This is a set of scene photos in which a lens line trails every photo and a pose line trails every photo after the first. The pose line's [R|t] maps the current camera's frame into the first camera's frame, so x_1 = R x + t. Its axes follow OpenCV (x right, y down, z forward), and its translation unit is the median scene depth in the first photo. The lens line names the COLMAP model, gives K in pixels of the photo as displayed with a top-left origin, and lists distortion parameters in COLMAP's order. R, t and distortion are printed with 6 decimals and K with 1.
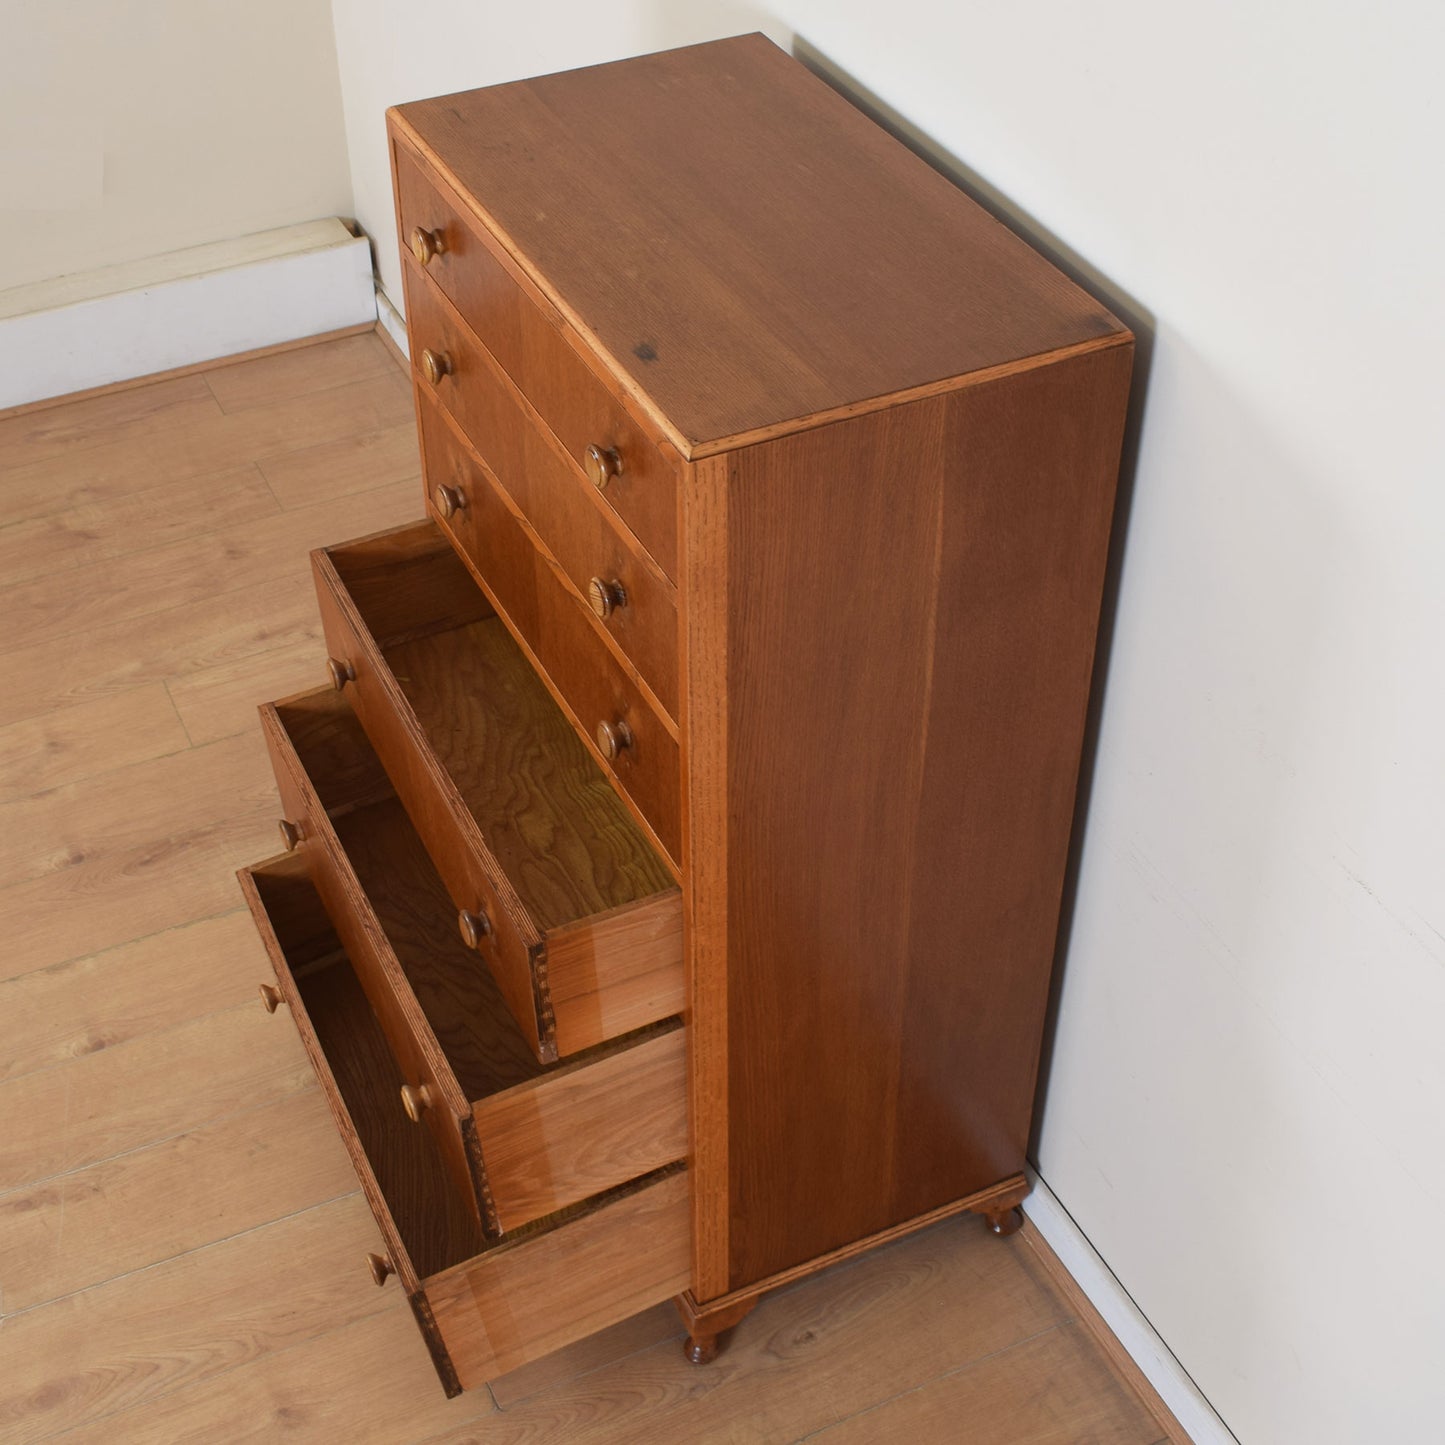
lens RADIAL K [[2182.4, 0, 722.5], [0, 2182.4, 722.5], [0, 0, 1]] dist [-0.063955, -0.087980]
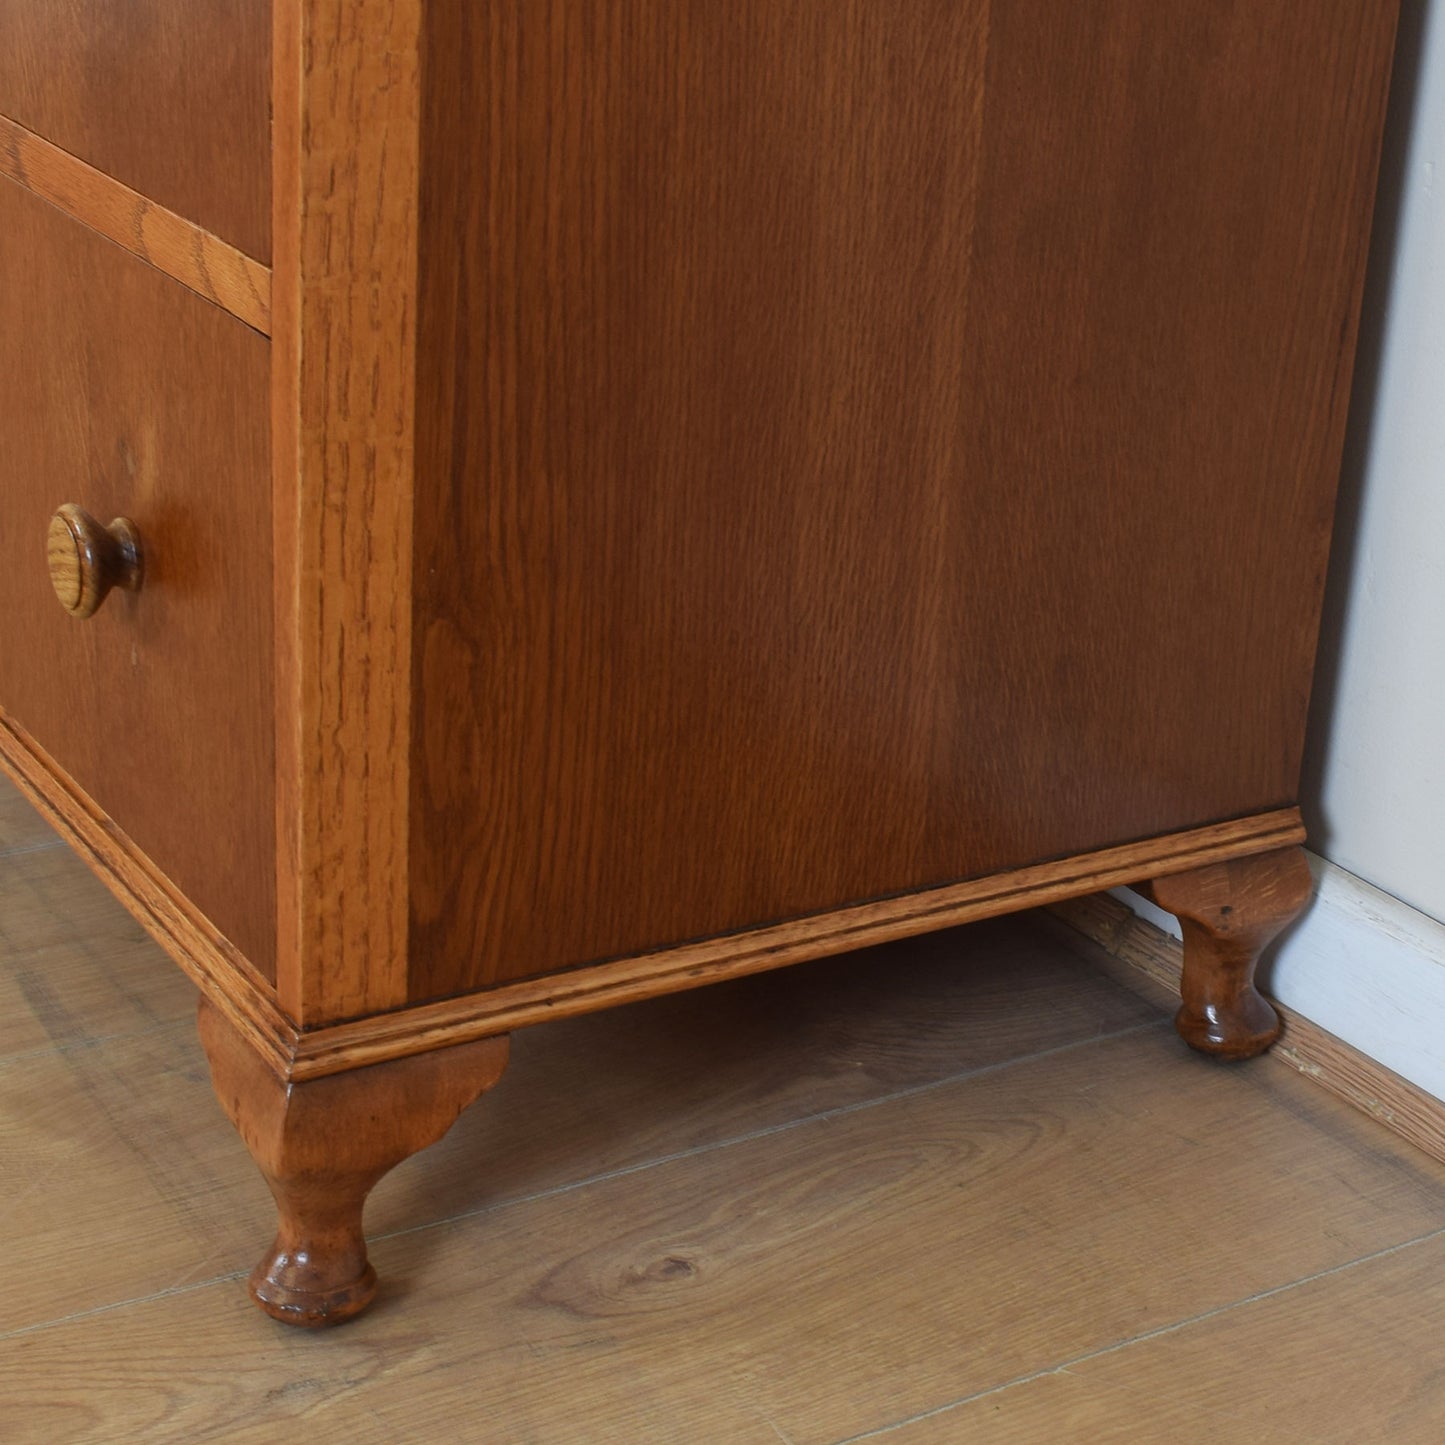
lens RADIAL K [[2910.0, 0, 984.9], [0, 2910.0, 719.2], [0, 0, 1]] dist [-0.074716, -0.116661]
pose [[0.980970, 0.015602, 0.193529, 0.003009], [0.045753, 0.950120, -0.308511, 0.355858], [-0.188689, 0.311495, 0.931326, 0.624081]]
